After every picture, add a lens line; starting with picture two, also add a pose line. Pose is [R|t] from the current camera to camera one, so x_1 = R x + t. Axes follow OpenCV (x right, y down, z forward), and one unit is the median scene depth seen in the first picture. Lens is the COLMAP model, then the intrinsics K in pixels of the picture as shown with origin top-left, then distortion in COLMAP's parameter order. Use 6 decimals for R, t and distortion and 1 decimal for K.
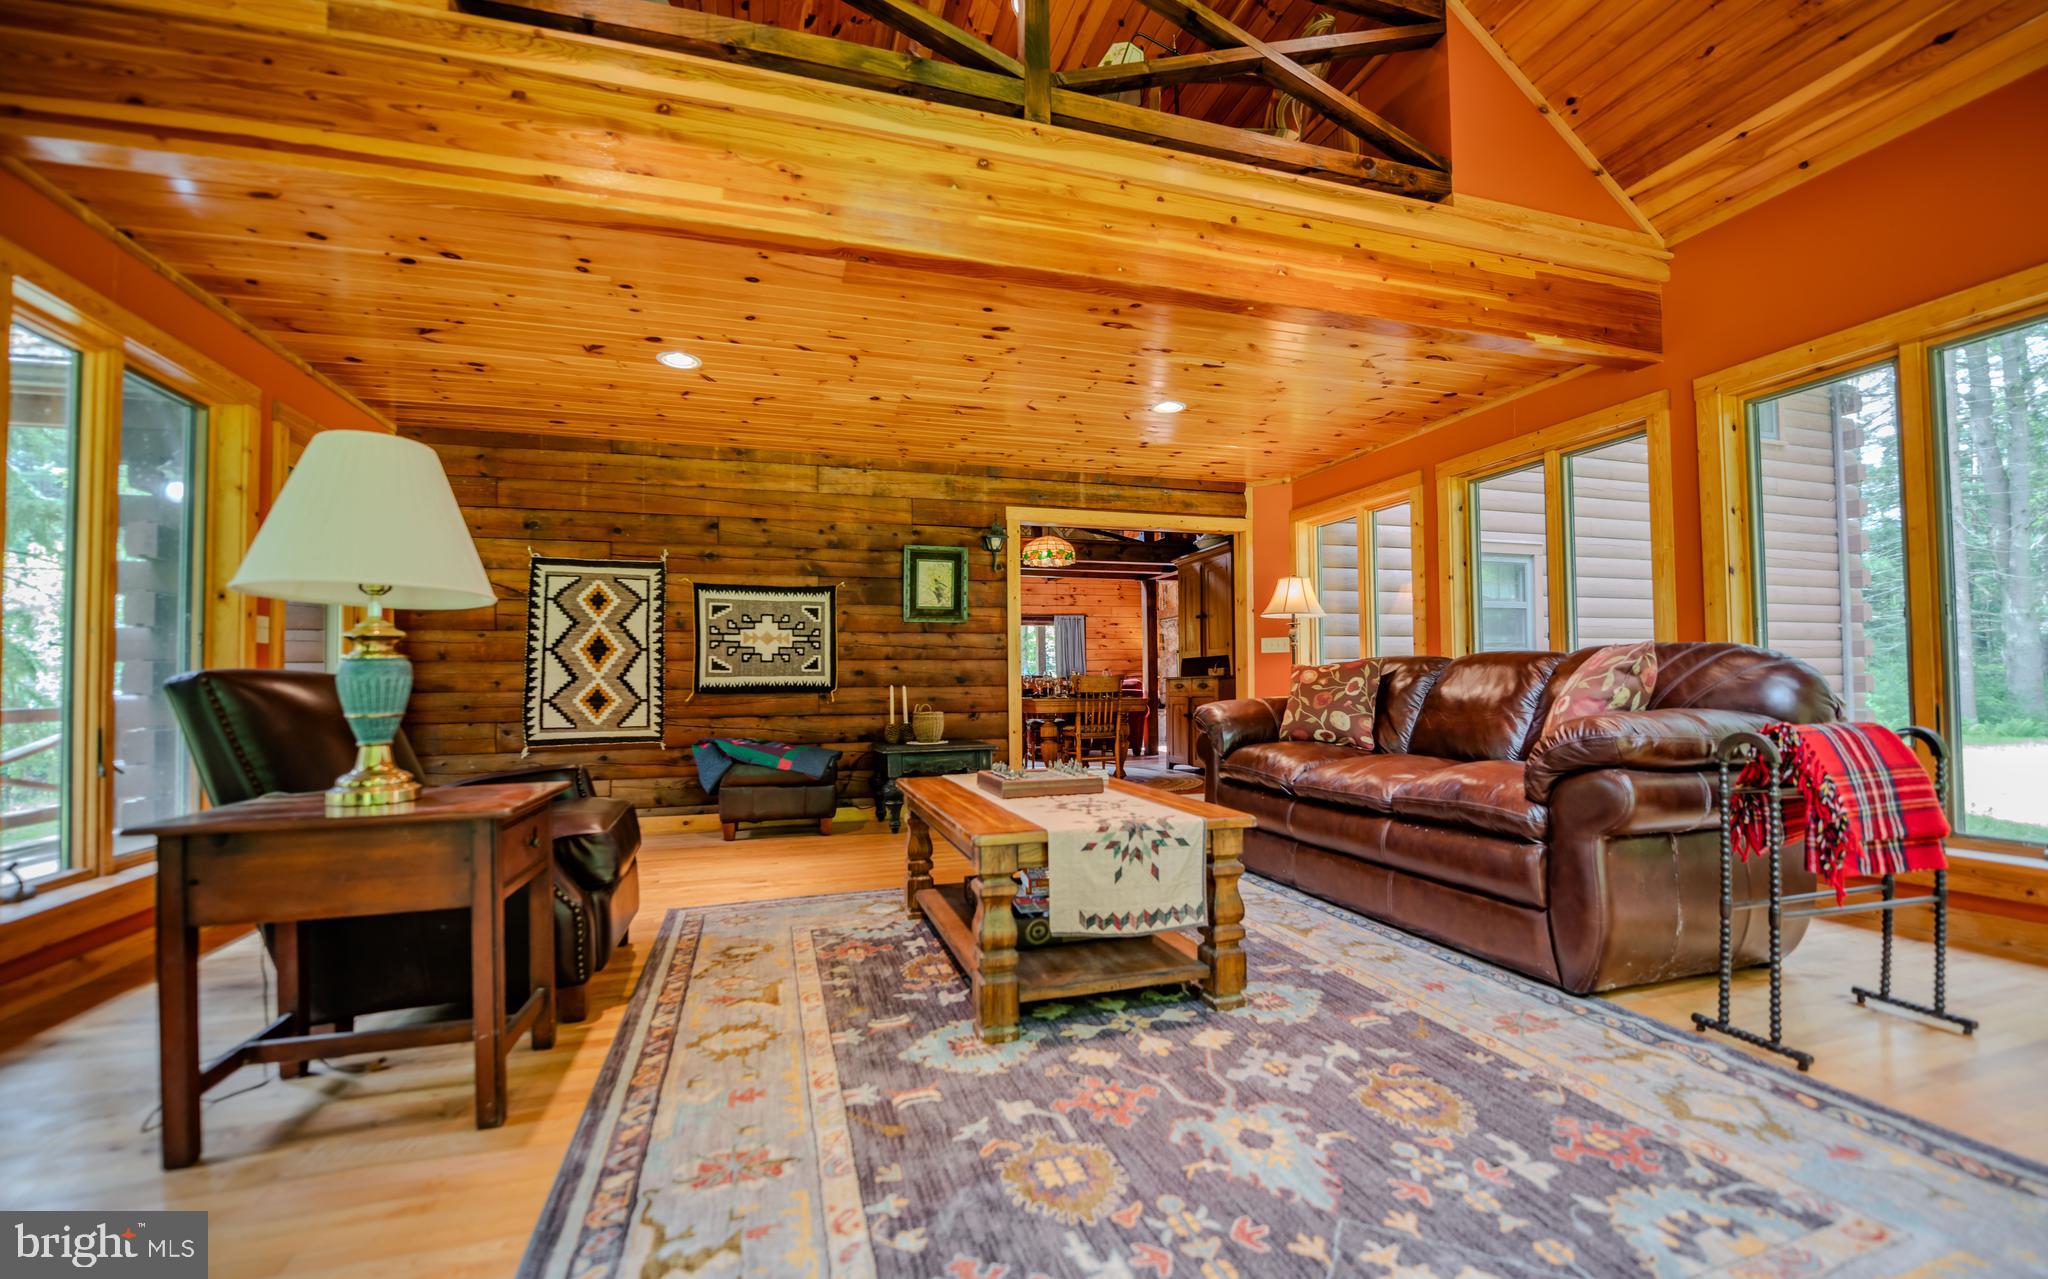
lens RADIAL K [[860.1, 0, 1032.4], [0, 860.1, 633.0], [0, 0, 1]] dist [-0.014239, 0.000015]
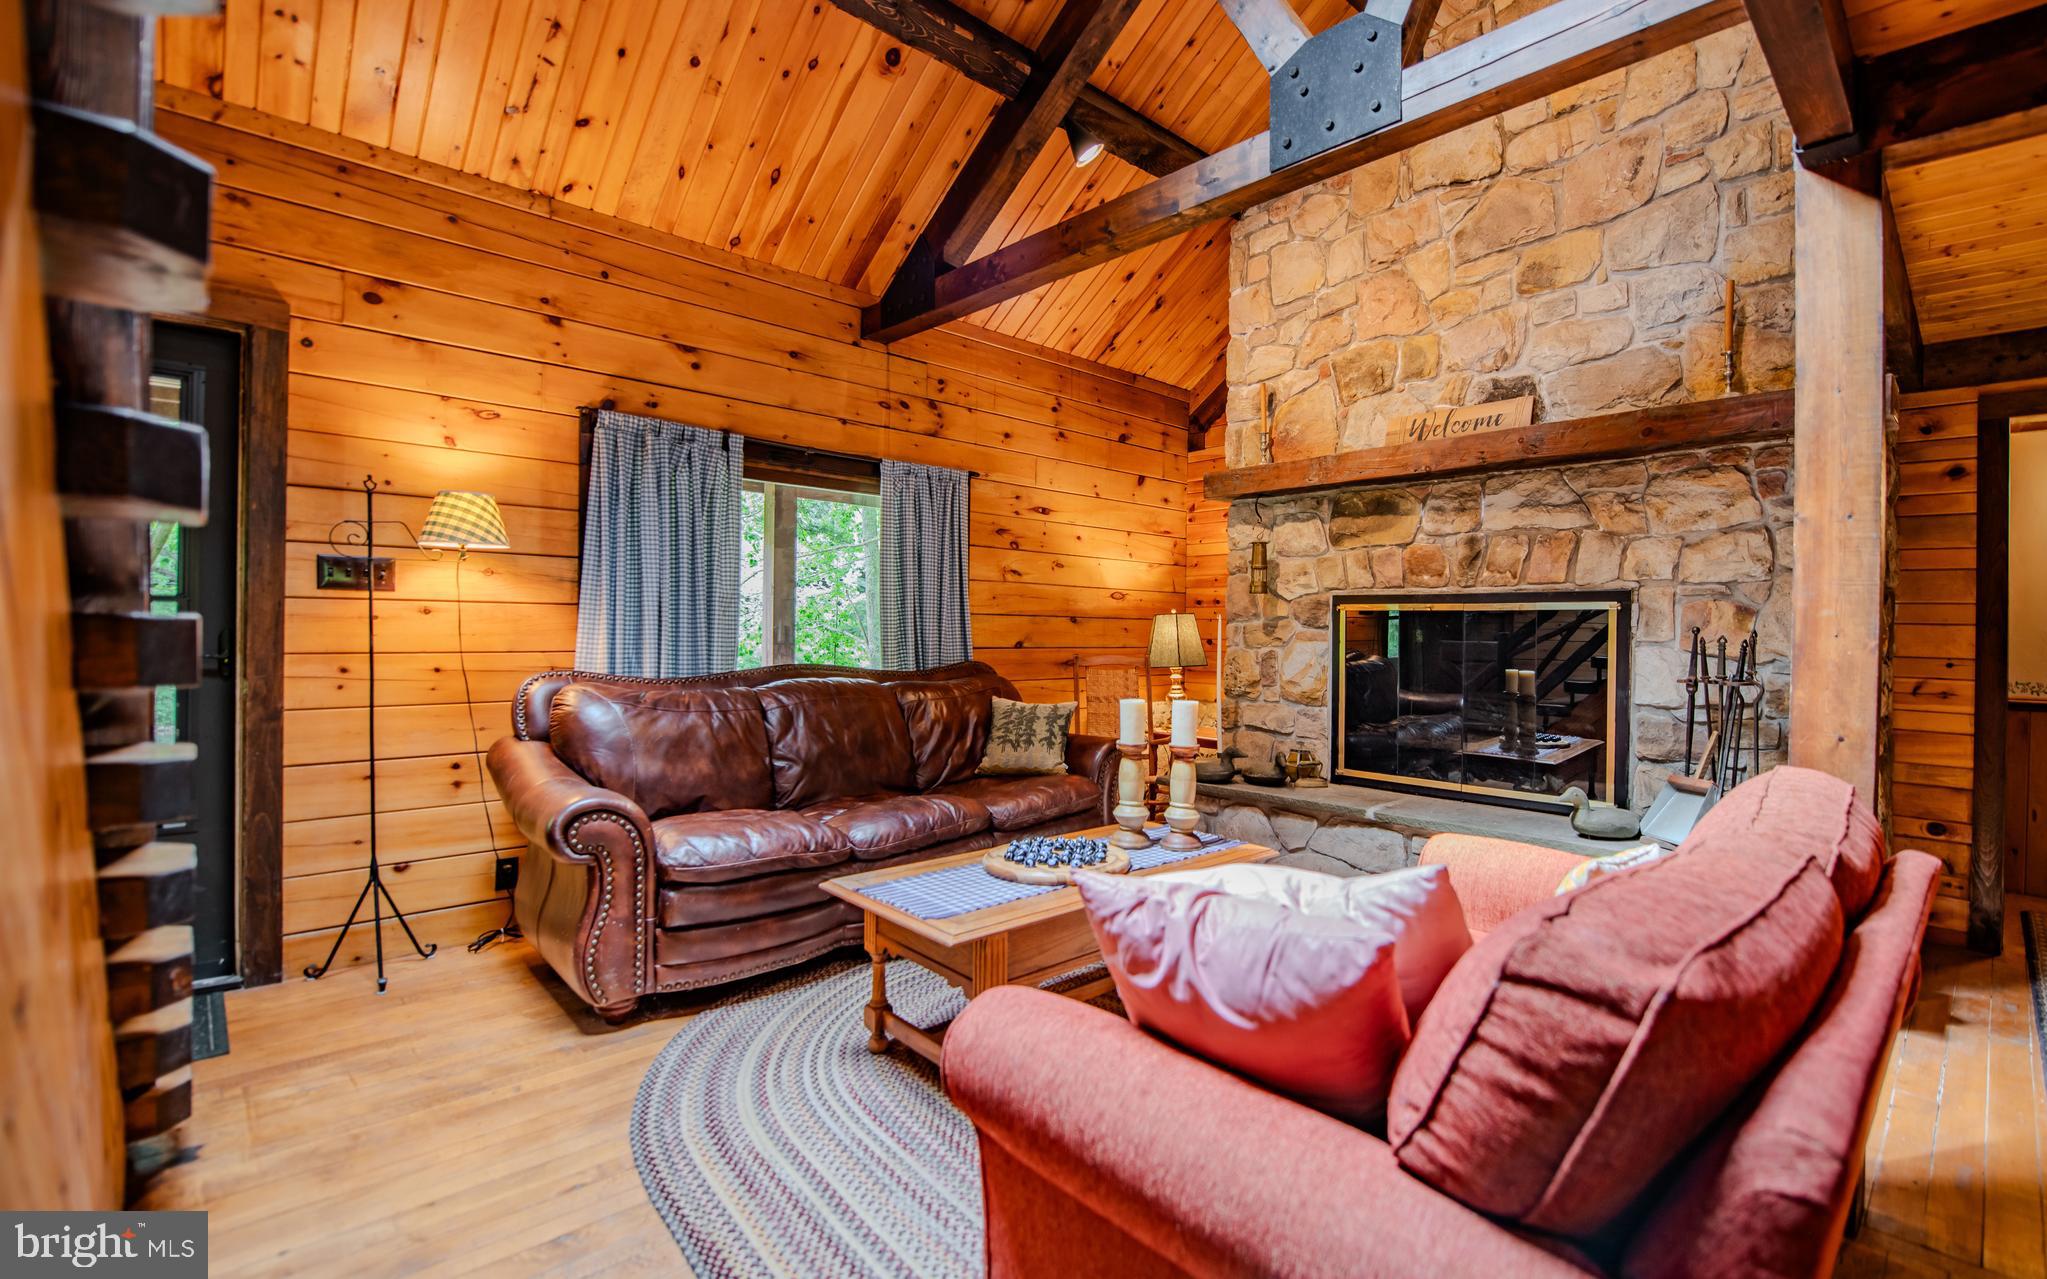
lens RADIAL K [[915.9, 0, 1109.0], [0, 915.9, 638.3], [0, 0, 1]] dist [-0.018222, -0.000298]
pose [[0.879924, 0.018665, 0.474748, -0.053412], [-0.048964, 0.997470, 0.051536, 0.020837], [-0.472585, -0.068594, 0.878612, 0.680665]]
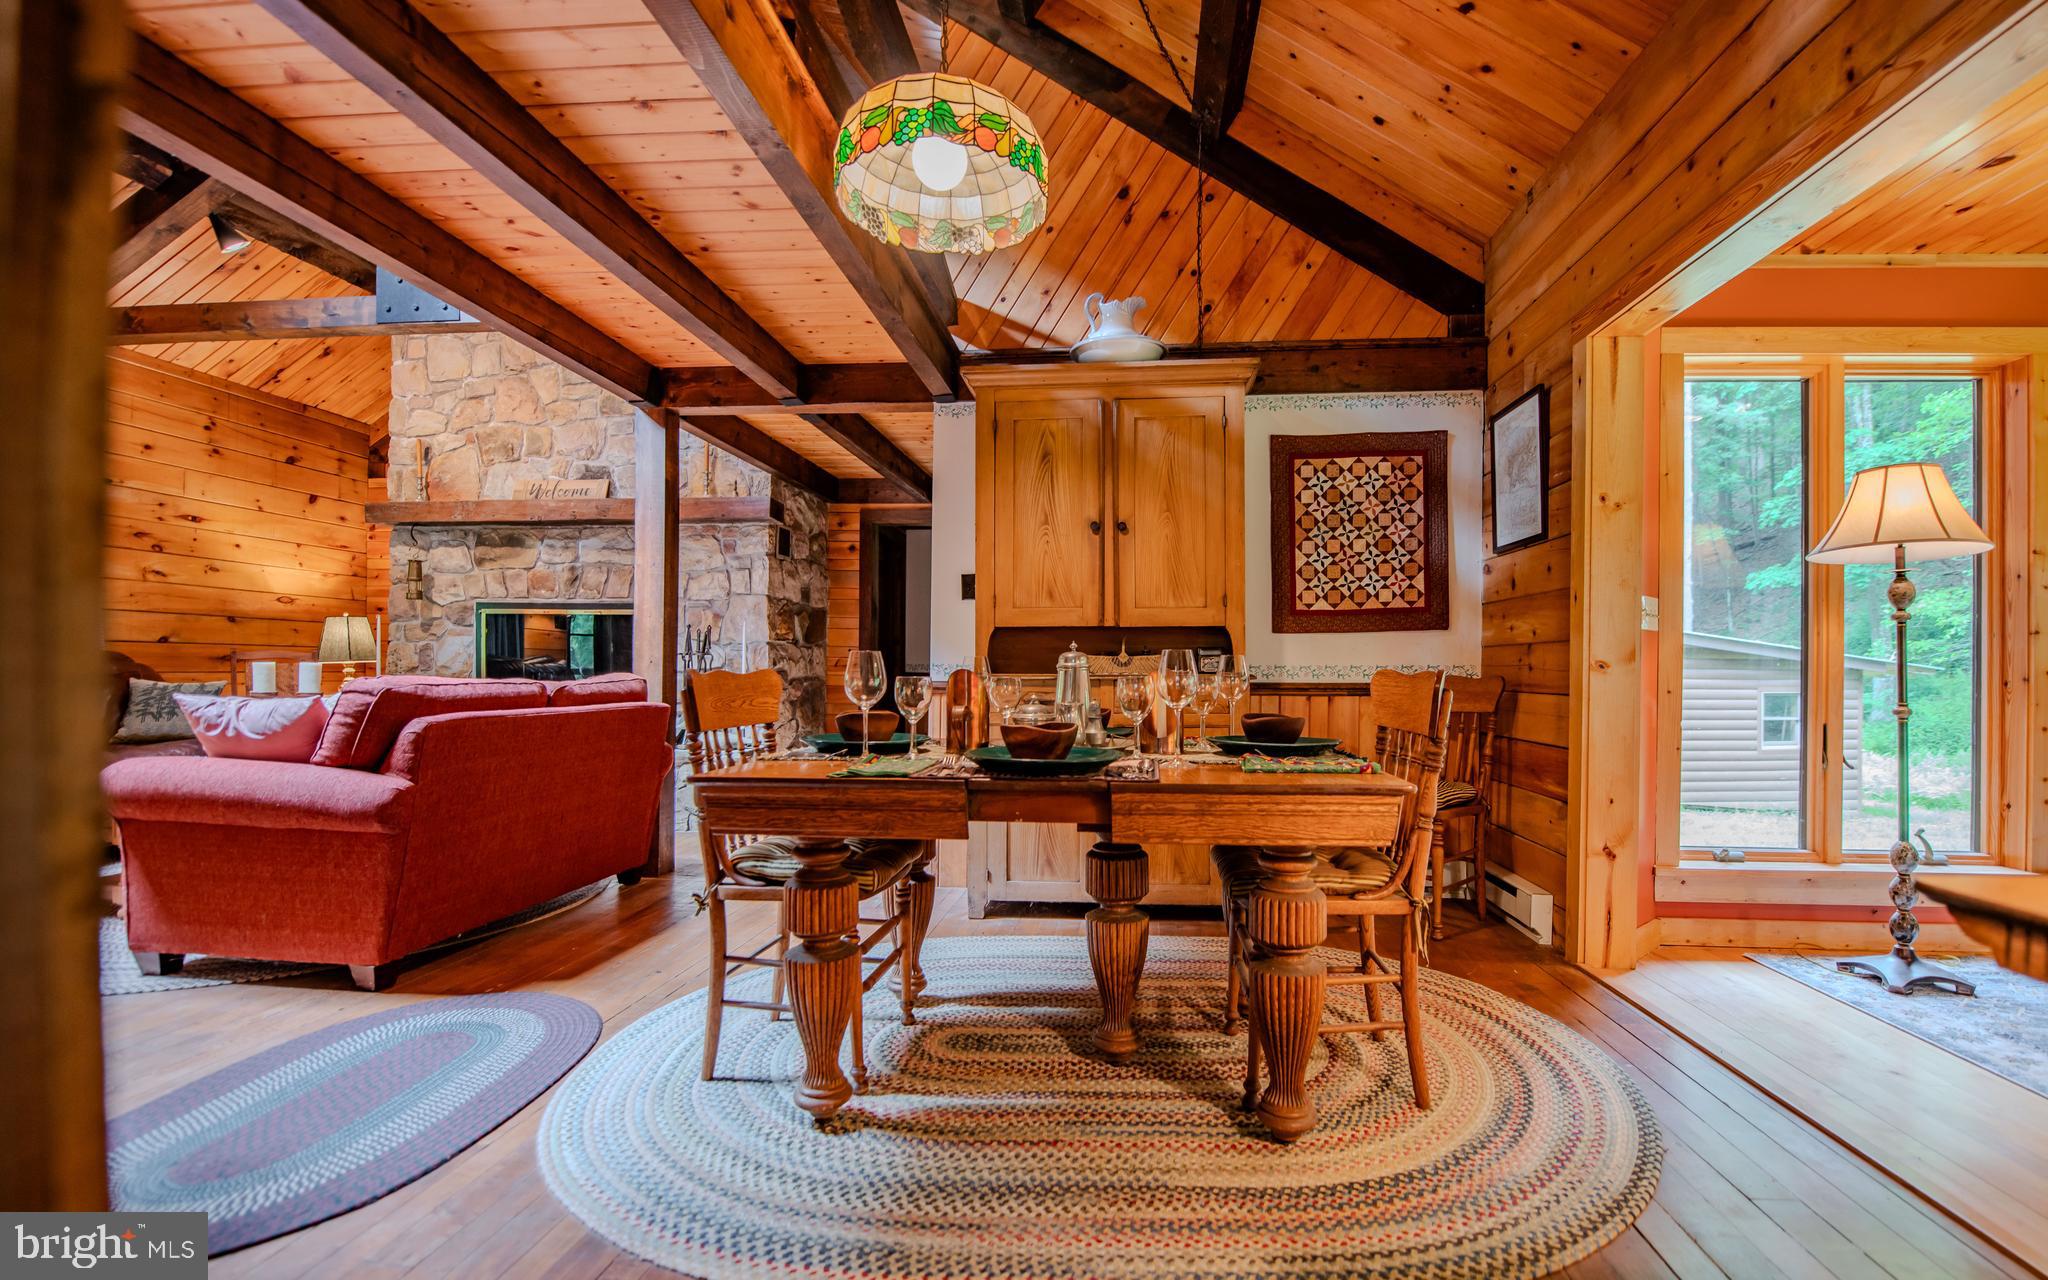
lens RADIAL K [[887.9, 0, 1067.6], [0, 887.9, 670.2], [0, 0, 1]] dist [-0.010561, -0.004257]
pose [[0.373671, 0.012963, 0.927471, -0.117069], [-0.064842, 0.997821, 0.012178, 0.027102], [-0.925292, -0.064690, 0.373698, 0.511061]]
